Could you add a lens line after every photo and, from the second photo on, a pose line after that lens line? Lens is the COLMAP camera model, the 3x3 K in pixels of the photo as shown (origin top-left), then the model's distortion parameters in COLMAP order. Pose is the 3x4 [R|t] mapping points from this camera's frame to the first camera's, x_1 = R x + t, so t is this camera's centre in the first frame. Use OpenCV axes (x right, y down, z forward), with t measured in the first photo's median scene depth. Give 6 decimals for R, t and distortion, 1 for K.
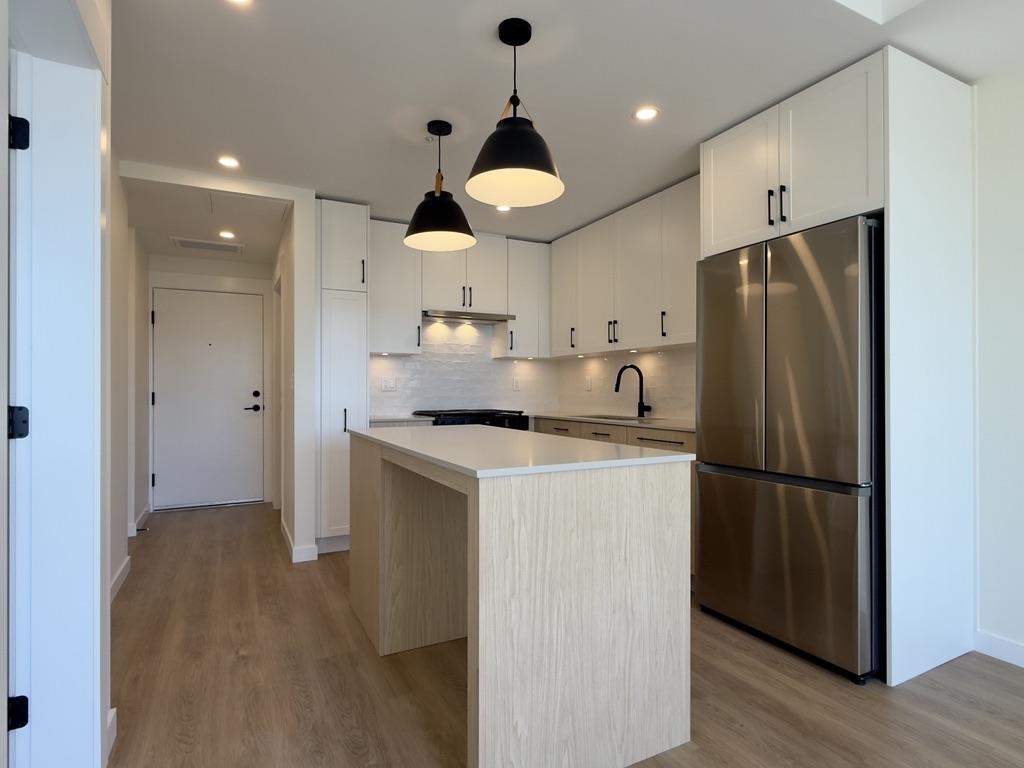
lens RADIAL K [[543.4, 0, 512.1], [0, 543.4, 386.1], [0, 0, 1]] dist [-0.001375, 0.000736]
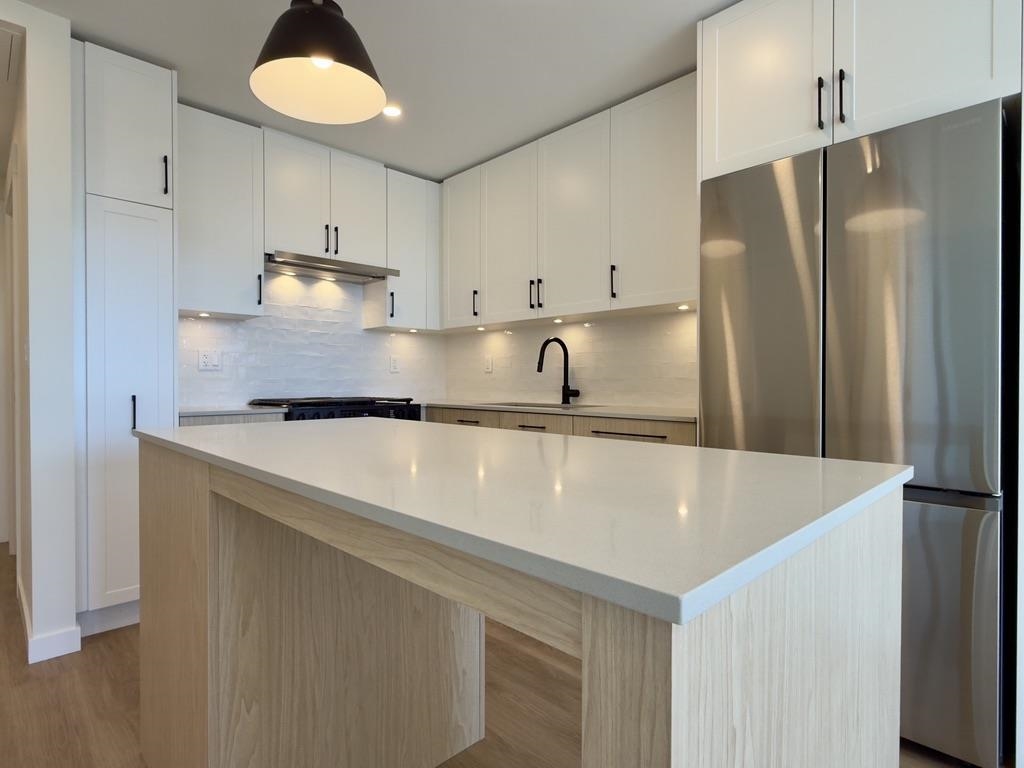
lens RADIAL K [[543.4, 0, 512.1], [0, 543.4, 386.1], [0, 0, 1]] dist [-0.001375, 0.000736]
pose [[0.956217, -0.001988, 0.292652, -0.071039], [-0.002852, 0.999866, 0.016112, 0.018141], [-0.292645, -0.016242, 0.956083, 0.262902]]
